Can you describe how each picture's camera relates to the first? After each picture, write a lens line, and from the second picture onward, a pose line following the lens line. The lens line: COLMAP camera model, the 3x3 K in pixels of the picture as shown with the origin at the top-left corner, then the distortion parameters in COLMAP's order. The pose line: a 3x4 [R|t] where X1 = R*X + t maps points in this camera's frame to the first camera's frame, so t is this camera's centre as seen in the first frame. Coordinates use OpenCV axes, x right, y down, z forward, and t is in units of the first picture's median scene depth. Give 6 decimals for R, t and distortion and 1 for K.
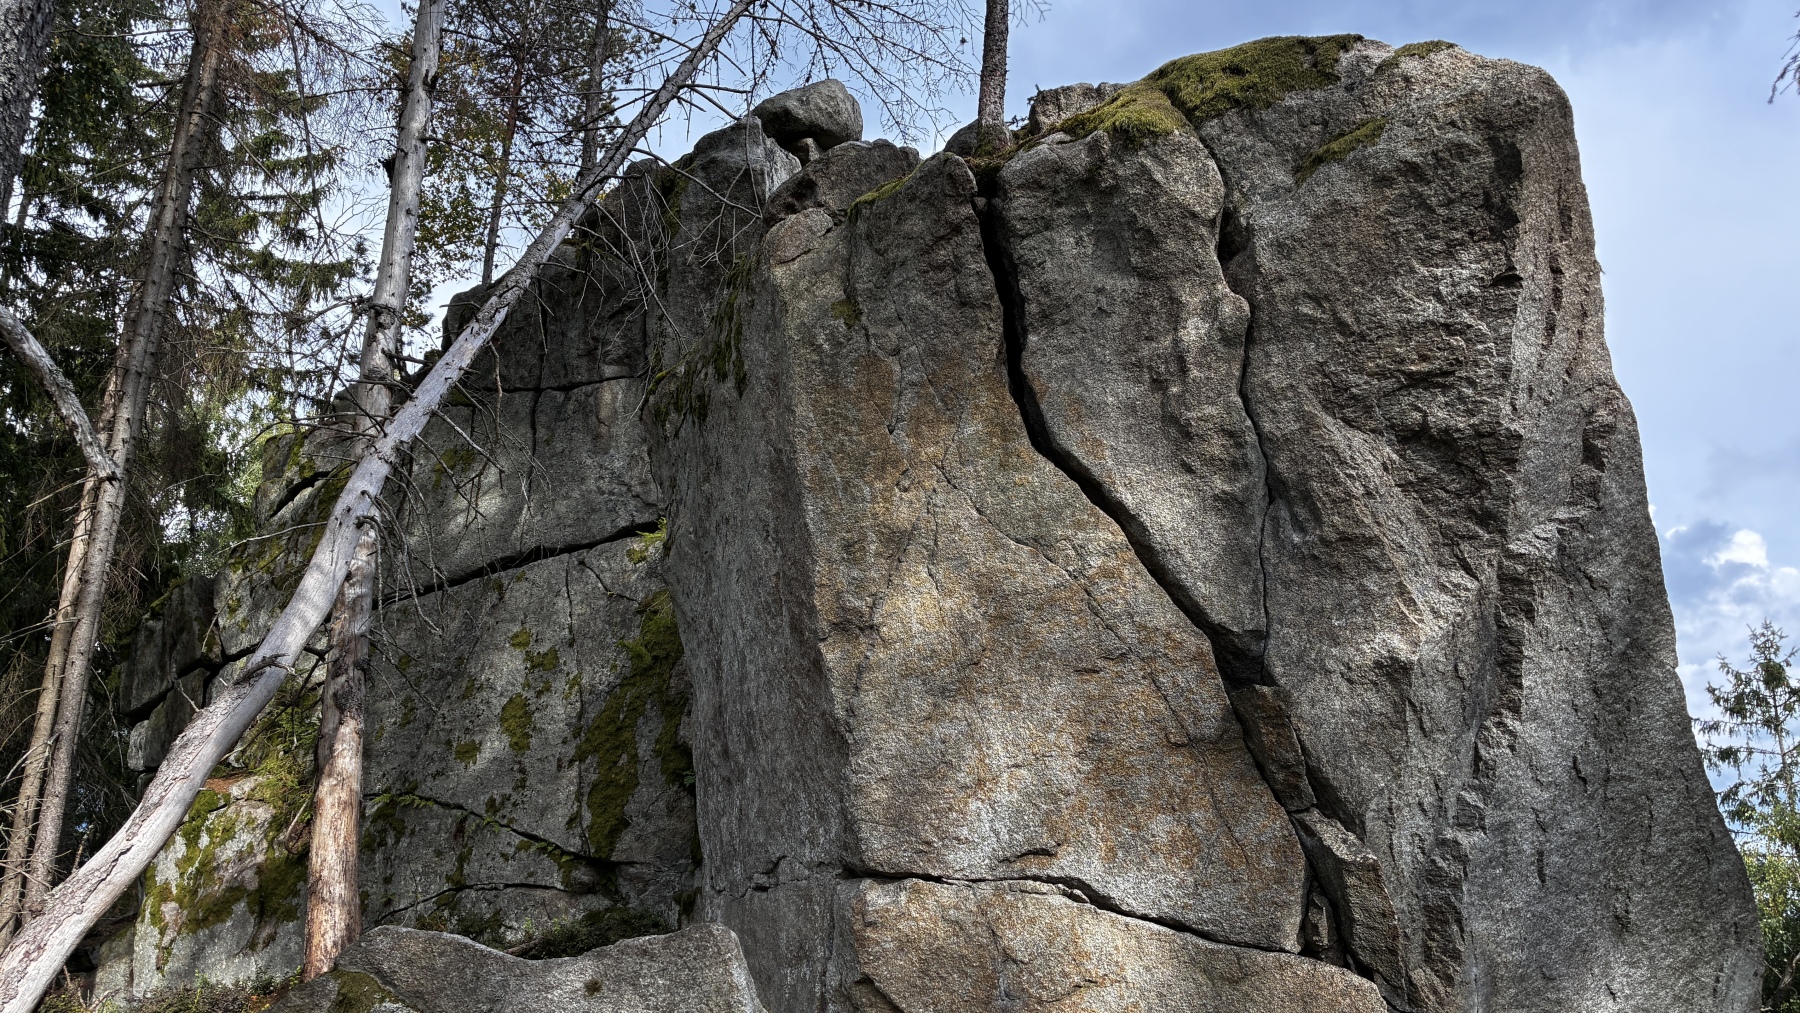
lens RADIAL K [[1343.8, 0, 904.0], [0, 1343.8, 513.9], [0, 0, 1]] dist [0.044297, -0.037688]
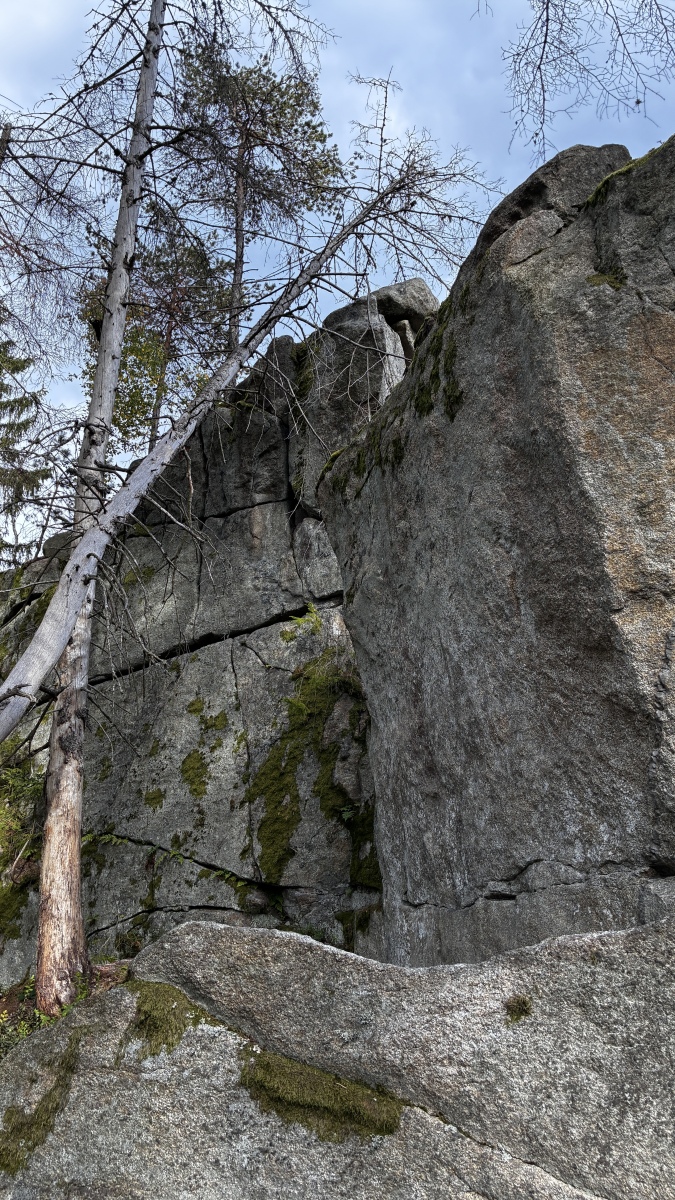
lens RADIAL K [[895.8, 0, 339.7], [0, 895.8, 597.7], [0, 0, 1]] dist [0.044297, -0.037688]
pose [[0.997612, -0.025469, -0.064204, -0.122390], [0.020564, 0.996900, -0.075940, 0.074908], [0.065940, 0.074439, 0.995043, 0.223389]]
